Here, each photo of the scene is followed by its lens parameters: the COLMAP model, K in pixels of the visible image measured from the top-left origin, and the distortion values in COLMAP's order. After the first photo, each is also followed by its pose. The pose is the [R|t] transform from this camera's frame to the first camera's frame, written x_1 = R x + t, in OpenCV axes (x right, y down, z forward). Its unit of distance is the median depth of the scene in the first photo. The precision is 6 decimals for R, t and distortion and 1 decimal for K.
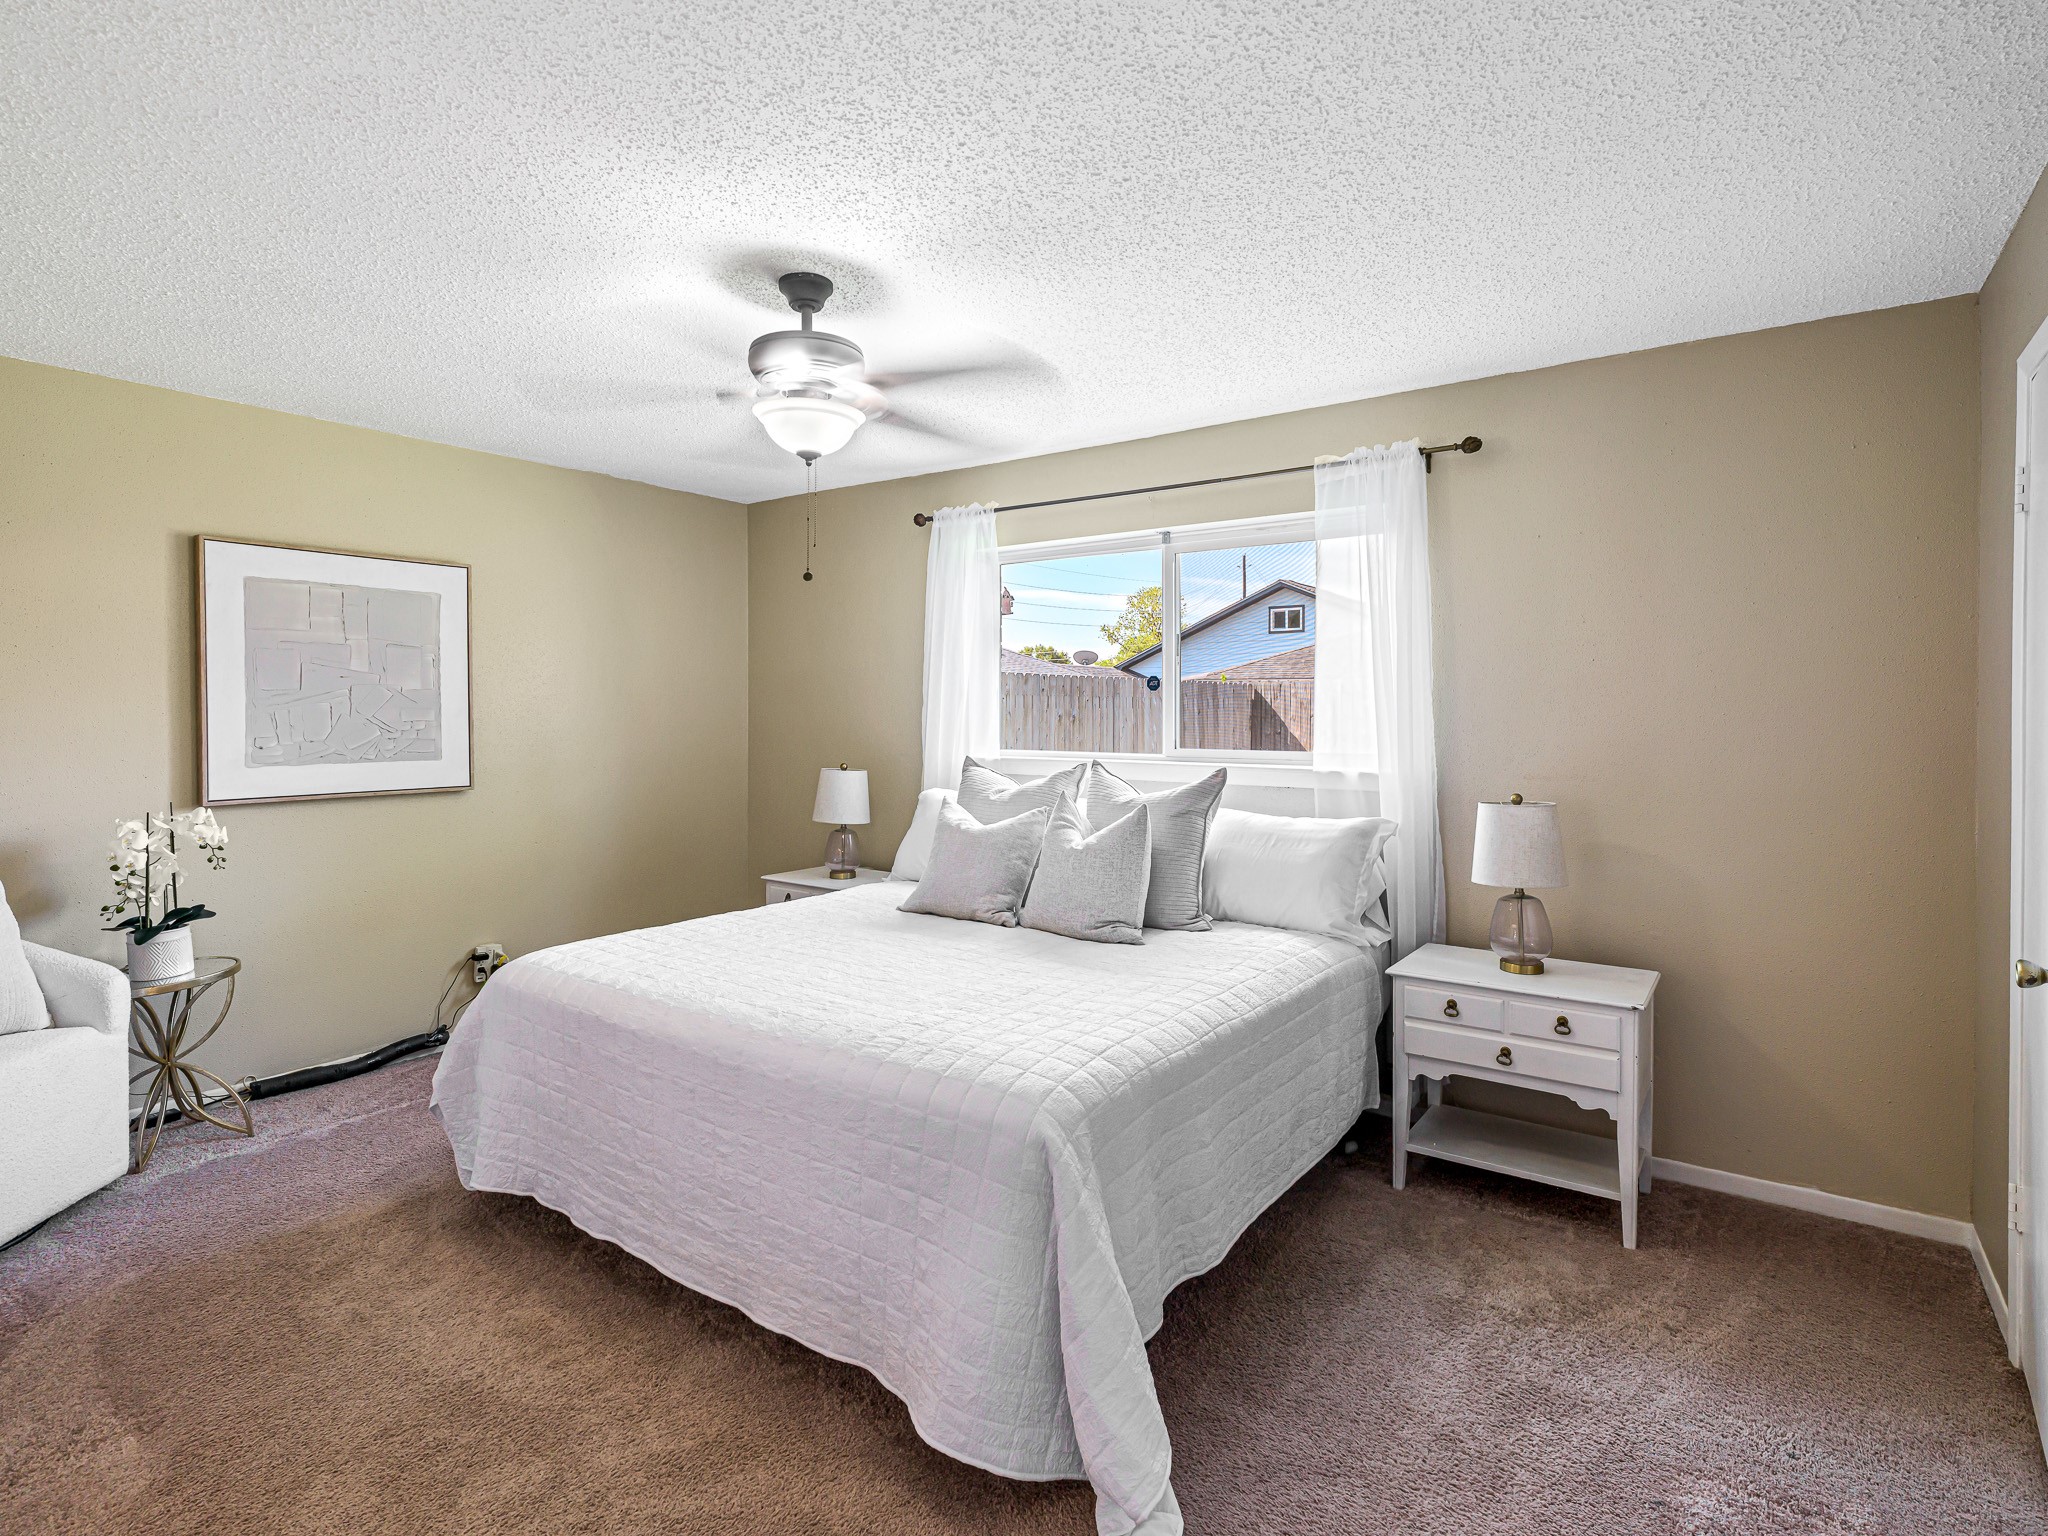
lens RADIAL K [[1064.1, 0, 997.2], [0, 1064.1, 719.6], [0, 0, 1]] dist [0.001072, -0.001111]
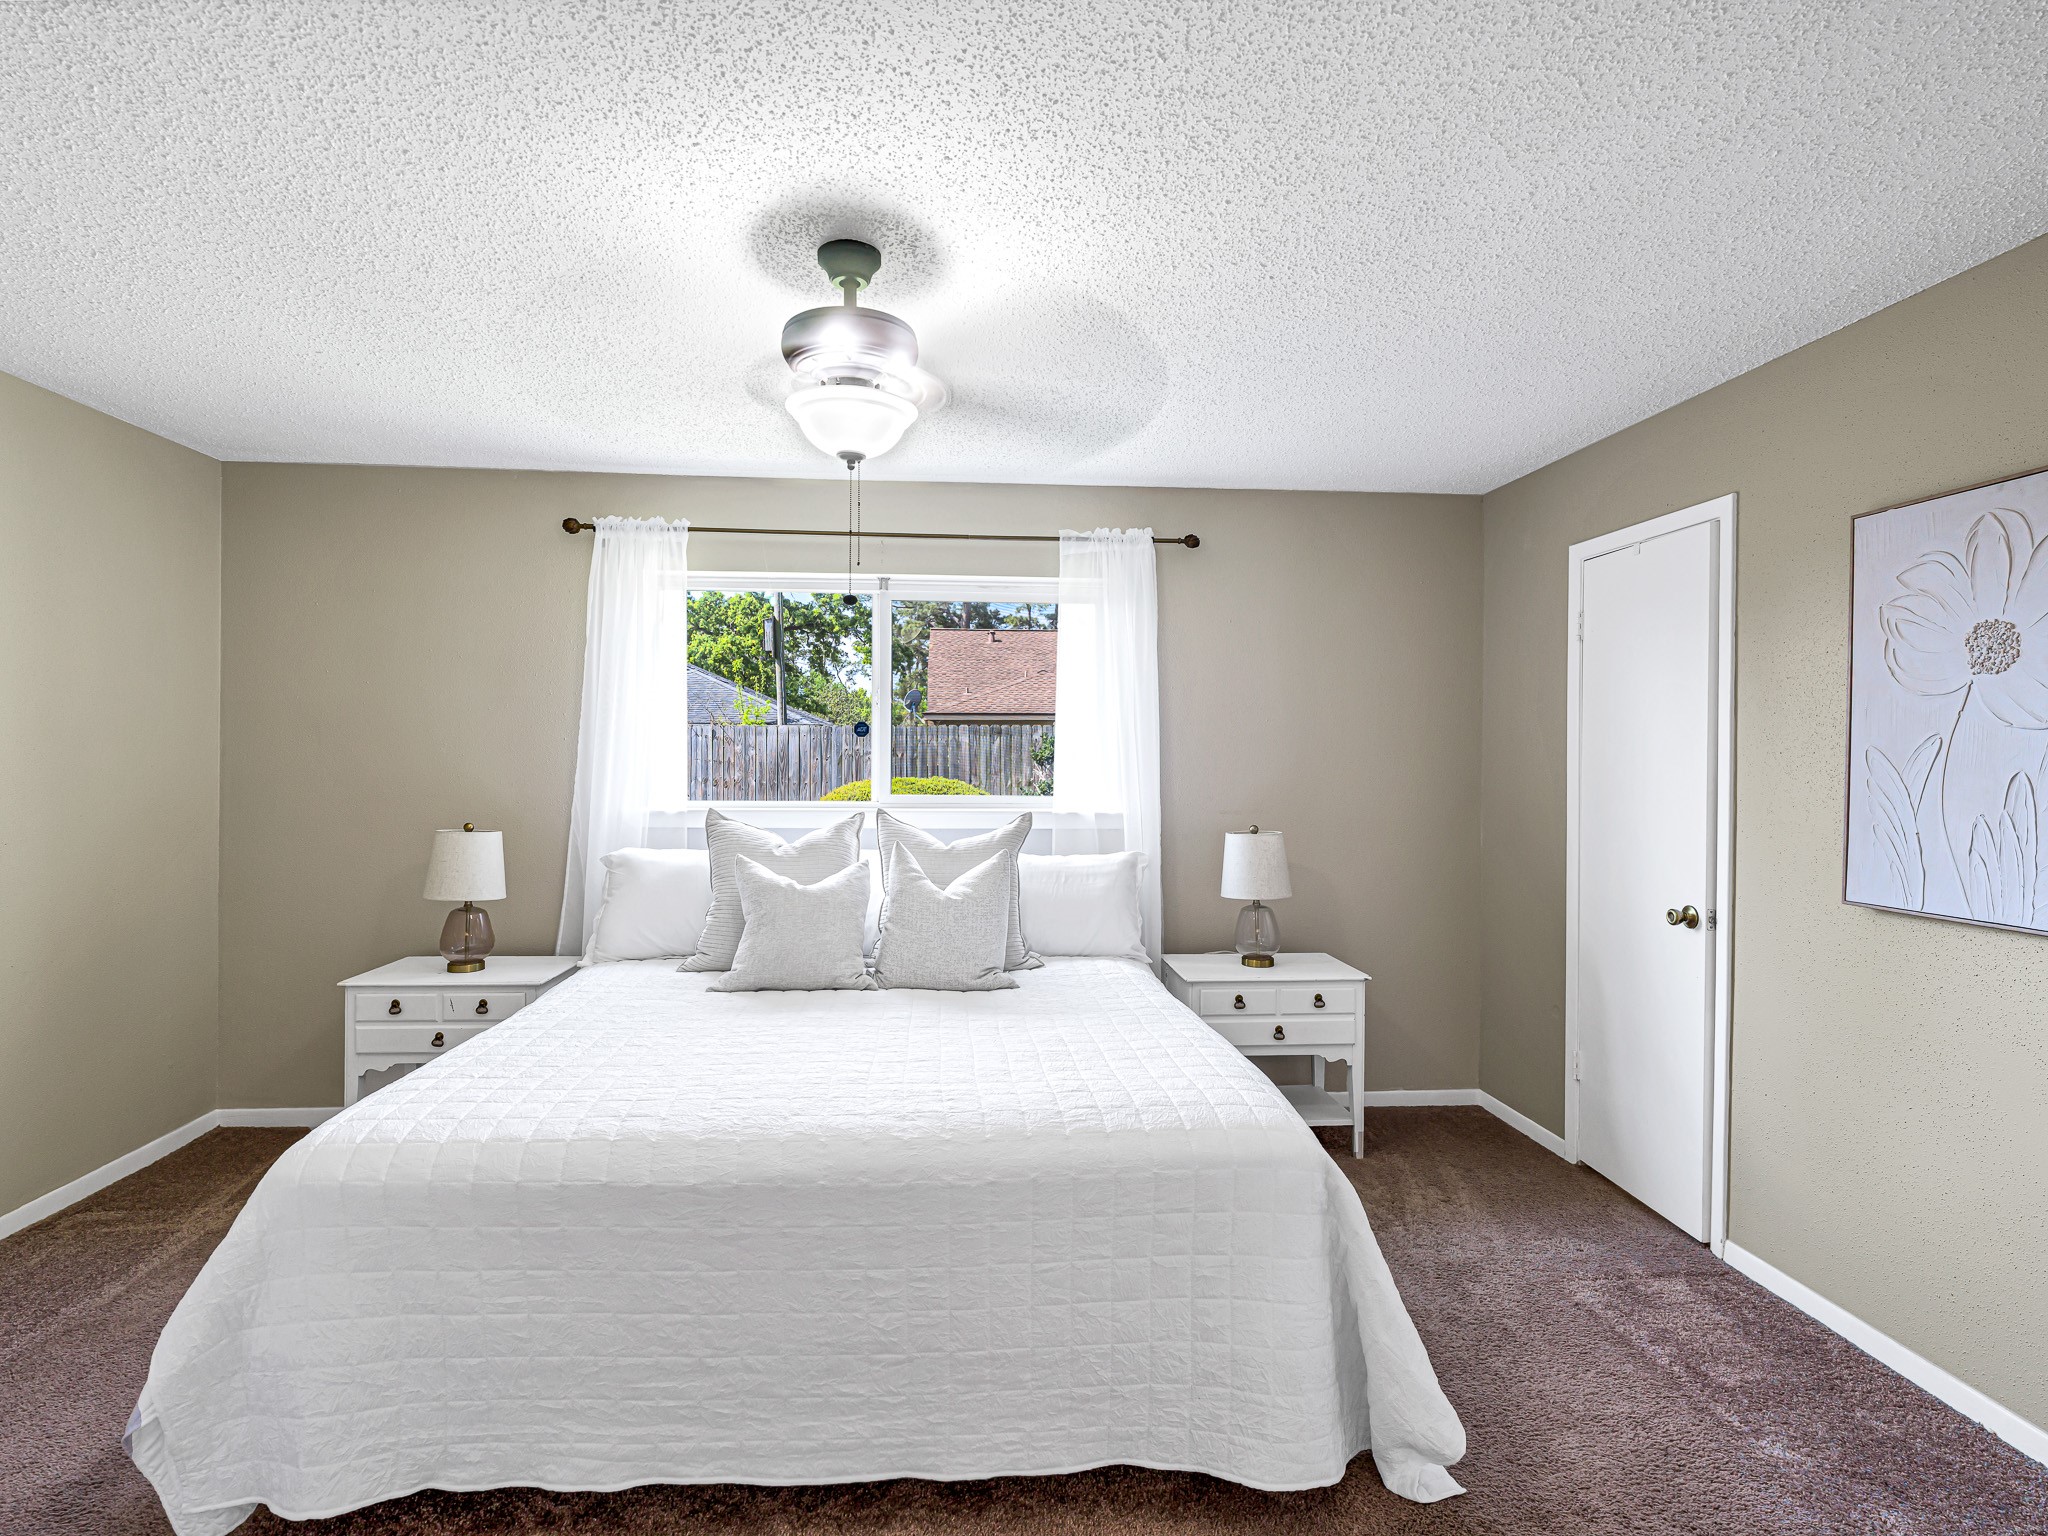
lens RADIAL K [[1048.6, 0, 1015.7], [0, 1048.6, 757.0], [0, 0, 1]] dist [0.001545, -0.001514]
pose [[0.759914, 0.003908, 0.650012, -0.584921], [-0.000191, 0.999983, -0.005789, -0.004323], [-0.650024, 0.004275, 0.759902, 0.262166]]
